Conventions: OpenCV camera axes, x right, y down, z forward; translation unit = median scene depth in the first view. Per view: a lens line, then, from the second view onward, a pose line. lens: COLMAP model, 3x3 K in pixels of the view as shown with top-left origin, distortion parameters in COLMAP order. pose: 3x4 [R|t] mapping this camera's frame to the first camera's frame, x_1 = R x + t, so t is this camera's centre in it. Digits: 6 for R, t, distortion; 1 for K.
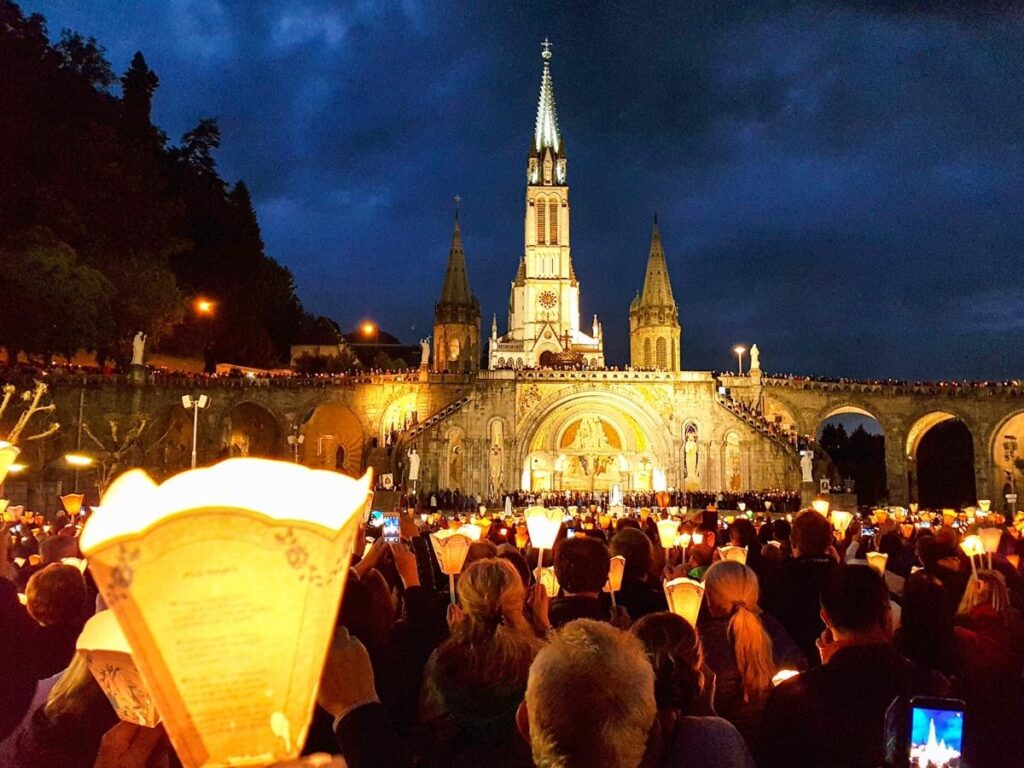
lens RADIAL K [[813.0, 0, 522.2], [0, 813.0, 394.0], [0, 0, 1]] dist [-0.003771, 0.001932]
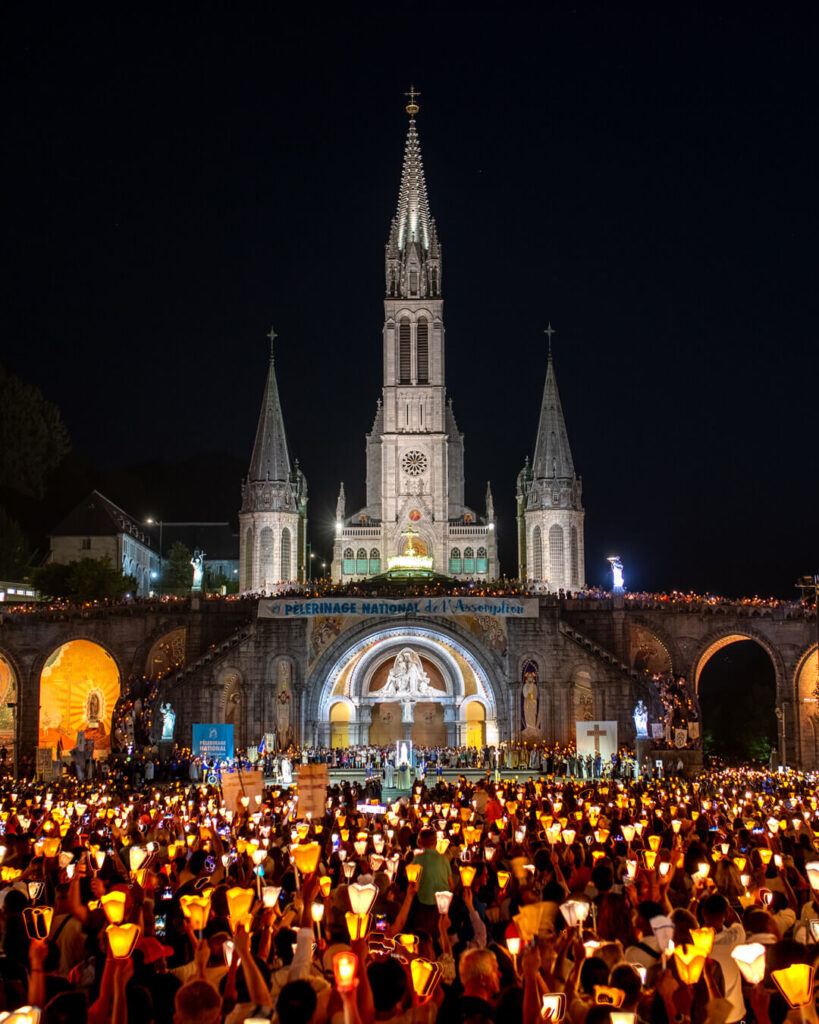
lens RADIAL K [[1407.7, 0, 408.9], [0, 1407.7, 509.1], [0, 0, 1]] dist [-0.099928, 0.000000]
pose [[0.998707, -0.018730, -0.047267, 0.153205], [0.016908, 0.999109, -0.038673, -0.058262], [0.047949, 0.037823, 0.998133, -0.359965]]
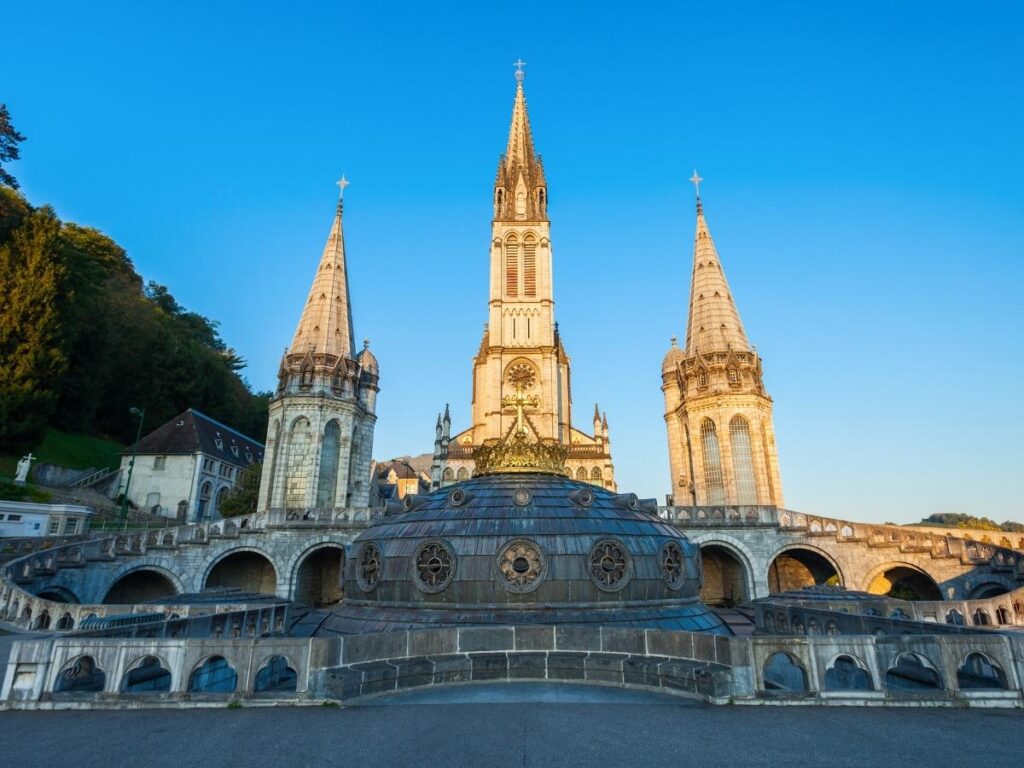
lens RADIAL K [[608.1, 0, 514.0], [0, 608.1, 382.5], [0, 0, 1]] dist [-0.001711, -0.000168]
pose [[0.998773, -0.021718, -0.044517, 0.087006], [0.012751, 0.981196, -0.192593, -0.034812], [0.047862, 0.191789, 0.980268, 0.970527]]
